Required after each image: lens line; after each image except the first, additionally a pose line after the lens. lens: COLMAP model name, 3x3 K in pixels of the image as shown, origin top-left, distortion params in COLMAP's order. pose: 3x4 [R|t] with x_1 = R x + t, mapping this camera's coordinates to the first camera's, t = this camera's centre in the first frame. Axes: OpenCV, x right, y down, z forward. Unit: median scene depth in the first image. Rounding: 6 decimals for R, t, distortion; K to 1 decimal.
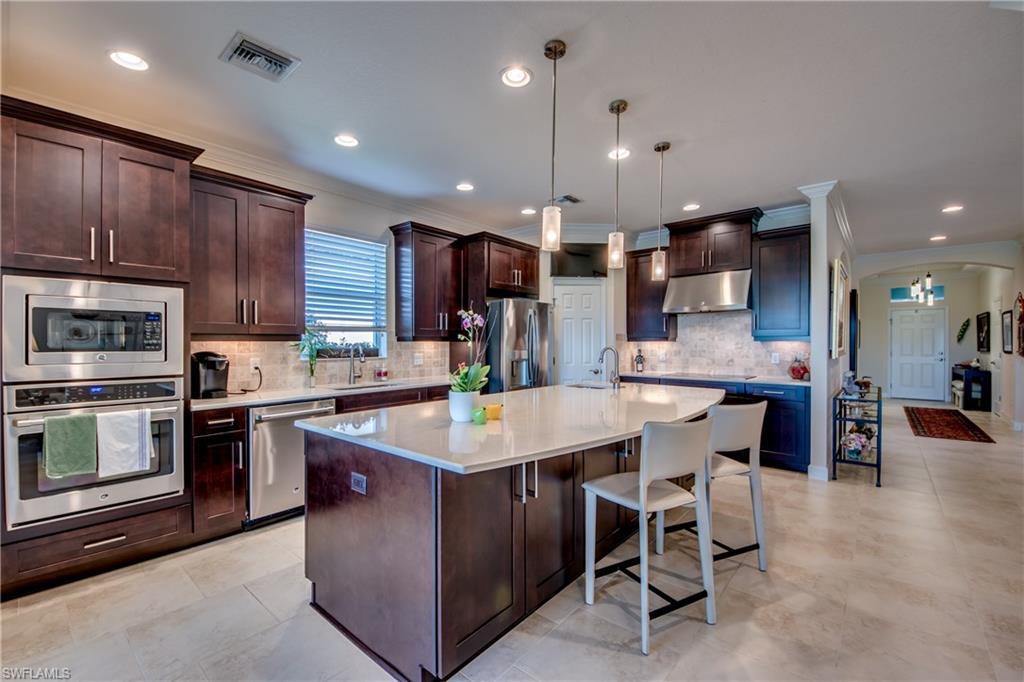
lens RADIAL K [[436.0, 0, 487.7], [0, 436.0, 342.0], [0, 0, 1]] dist [0.026793, 0.000102]
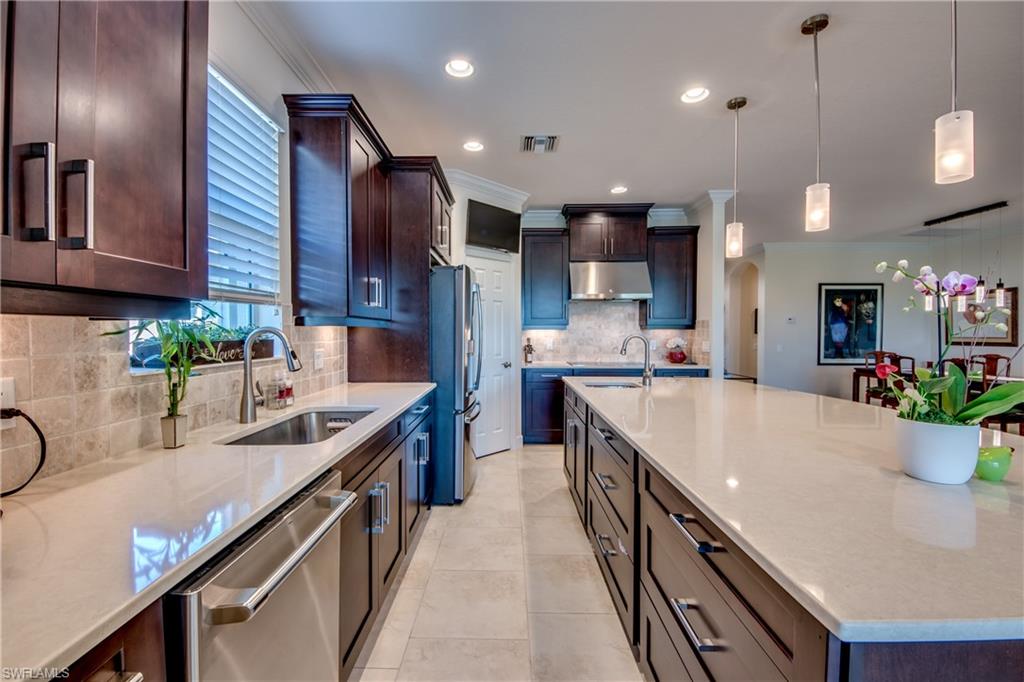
lens RADIAL K [[436.0, 0, 510.2], [0, 436.0, 337.3], [0, 0, 1]] dist [0.026793, 0.000102]
pose [[0.748338, -0.005814, 0.663293, -0.312808], [-0.002943, 0.999923, 0.012085, 0.005039], [-0.663312, -0.010996, 0.748263, 0.386617]]
